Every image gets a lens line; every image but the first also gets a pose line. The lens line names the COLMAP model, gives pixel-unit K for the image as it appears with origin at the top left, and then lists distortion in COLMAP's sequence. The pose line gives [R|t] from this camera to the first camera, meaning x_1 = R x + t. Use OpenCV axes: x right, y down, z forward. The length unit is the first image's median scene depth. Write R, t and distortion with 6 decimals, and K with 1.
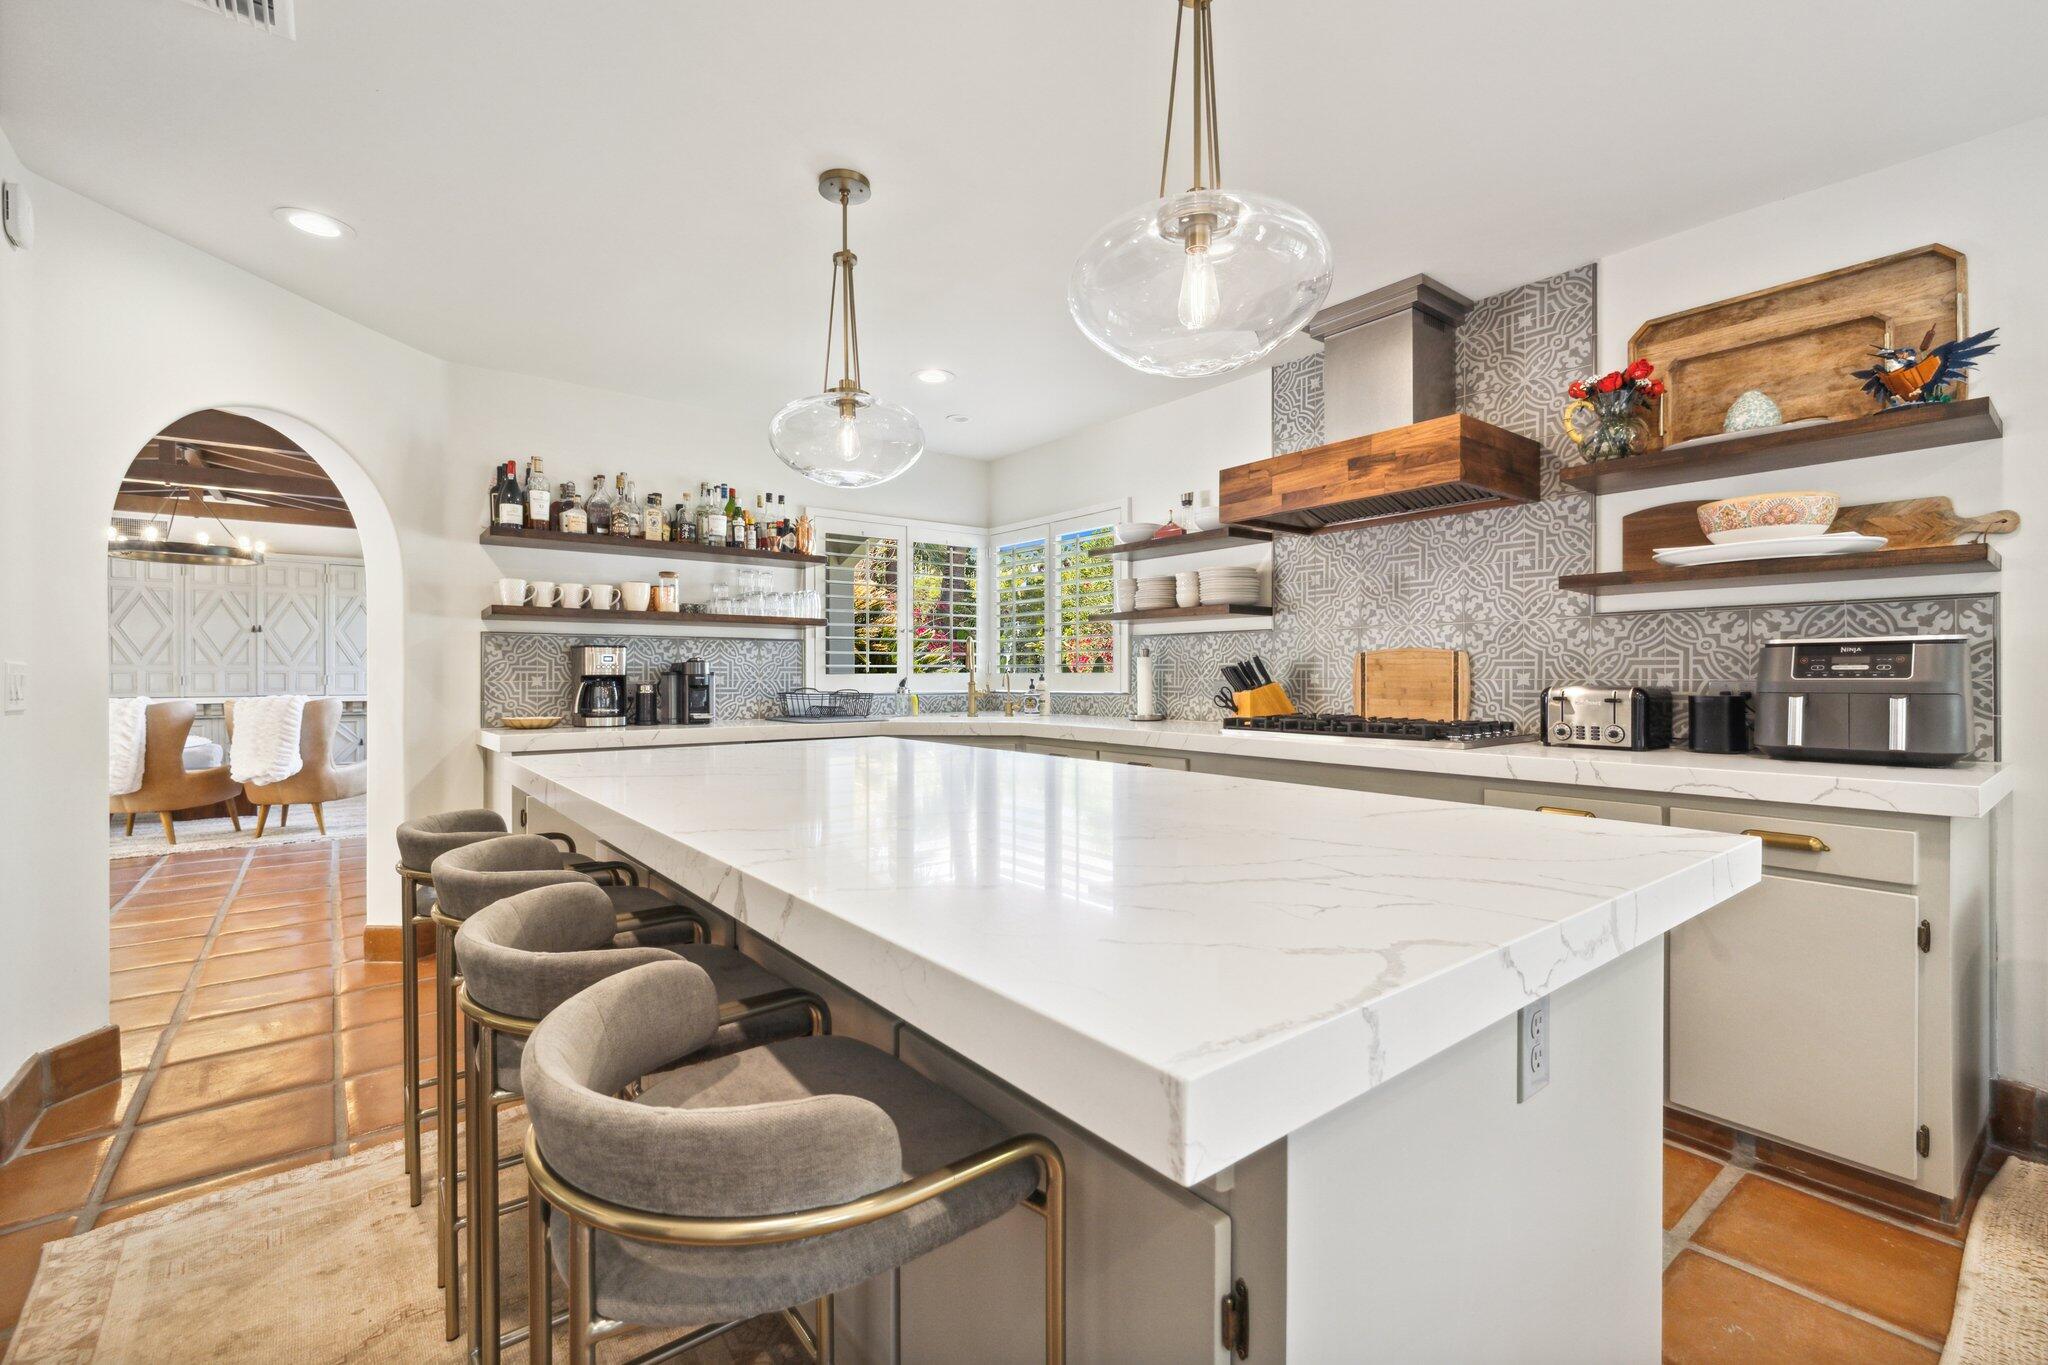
lens RADIAL K [[883.2, 0, 1024.0], [0, 883.2, 682.5], [0, 0, 1]] dist [0.002789, 0.000286]
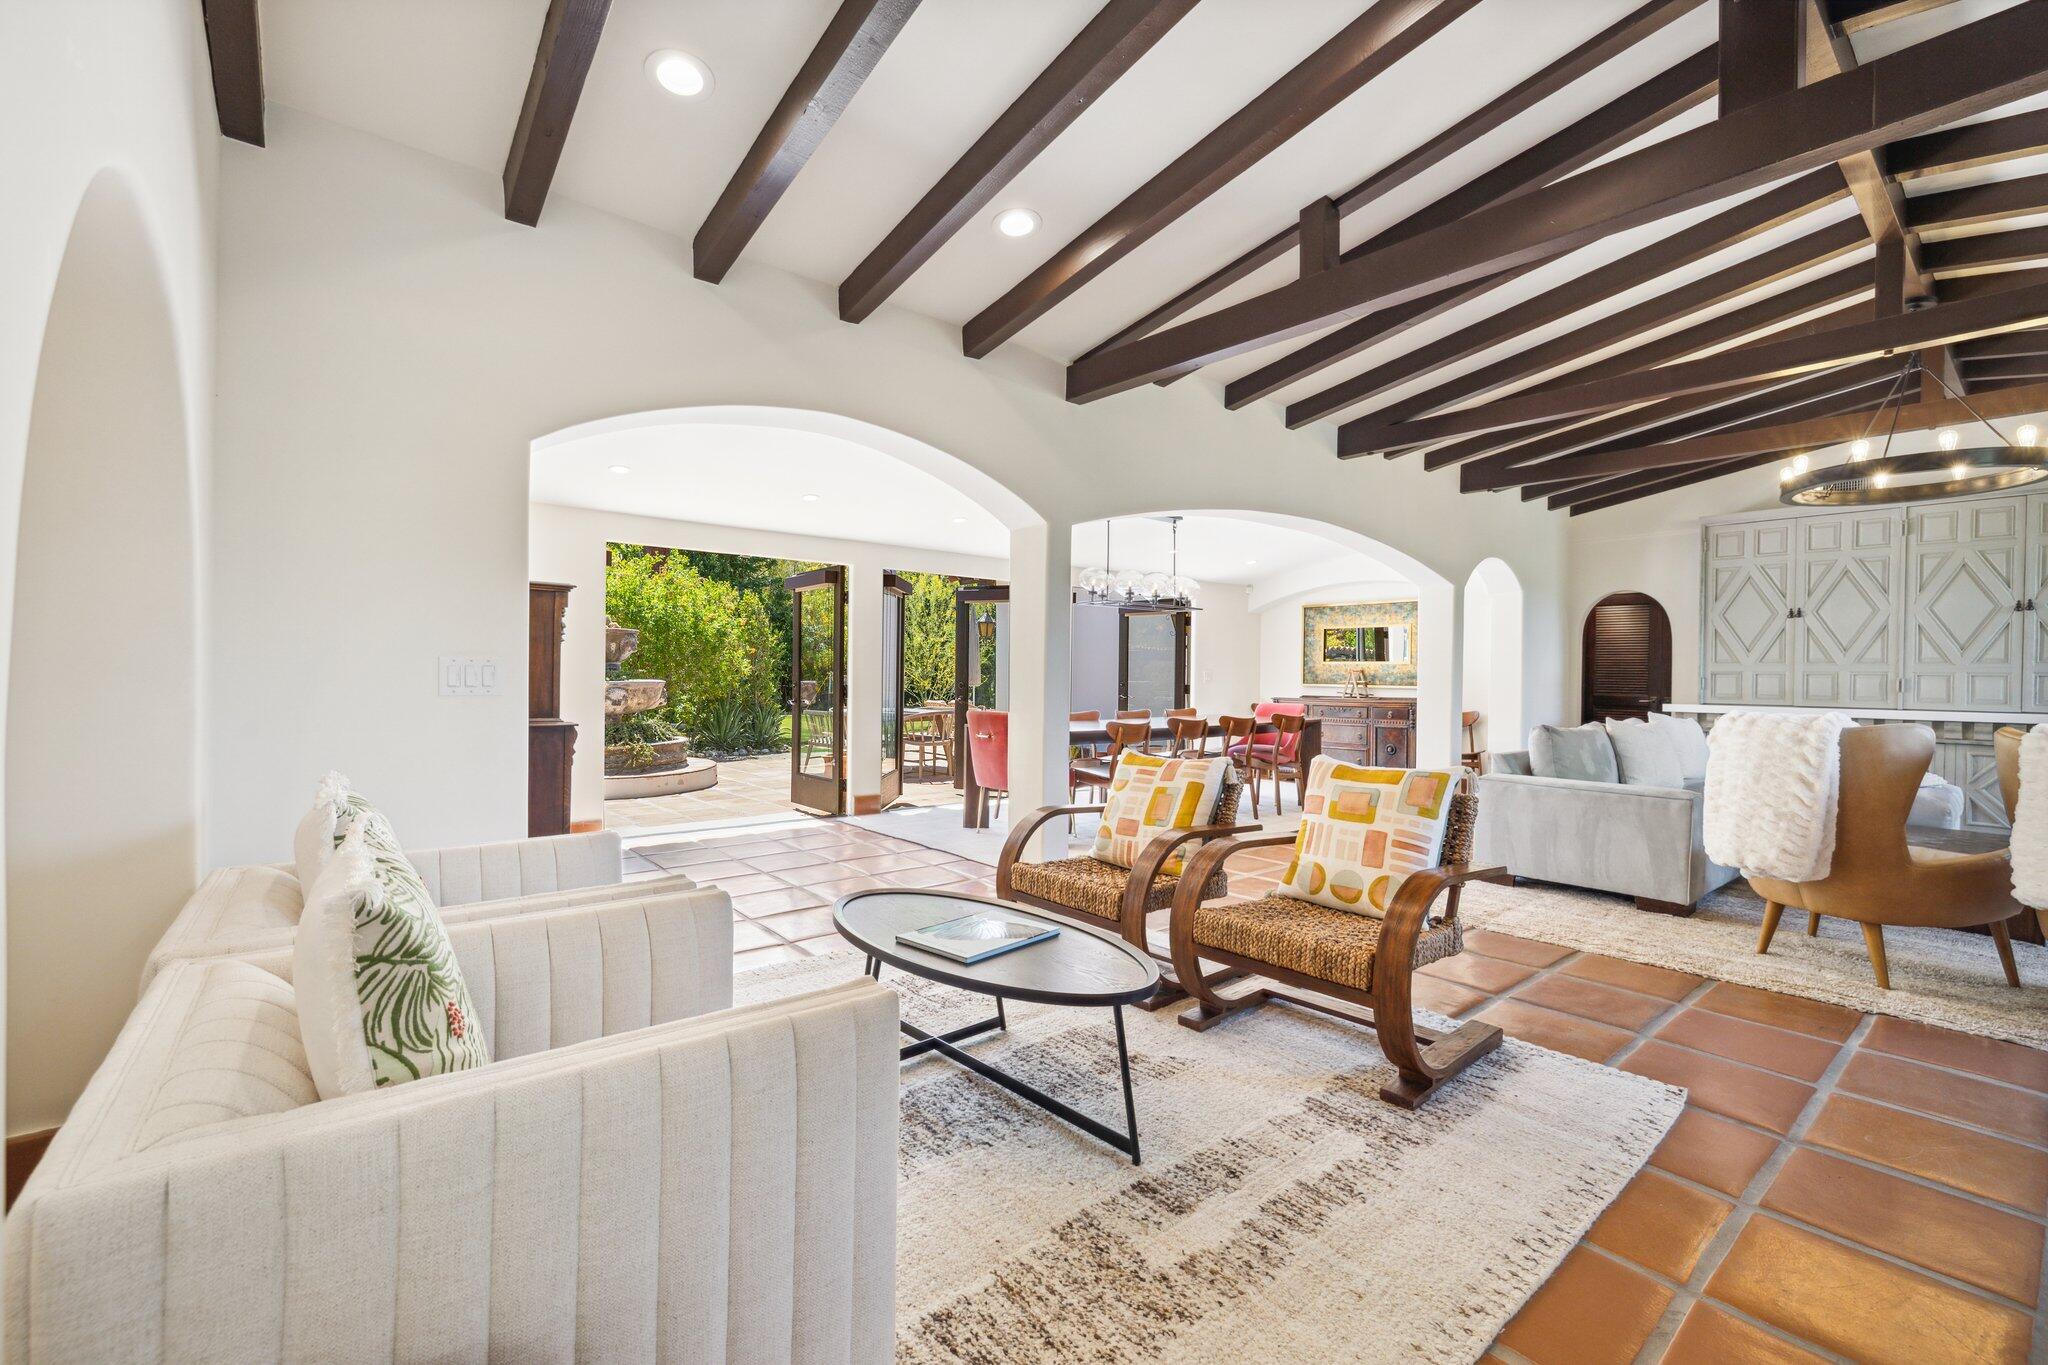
lens RADIAL K [[867.9, 0, 1029.1], [0, 867.9, 674.6], [0, 0, 1]] dist [0.002824, 0.000314]
pose [[0.027592, 0.003318, -0.999614, -0.289635], [-0.017359, 0.999845, 0.002840, -0.000896], [0.999469, 0.017274, 0.027646, 0.299487]]
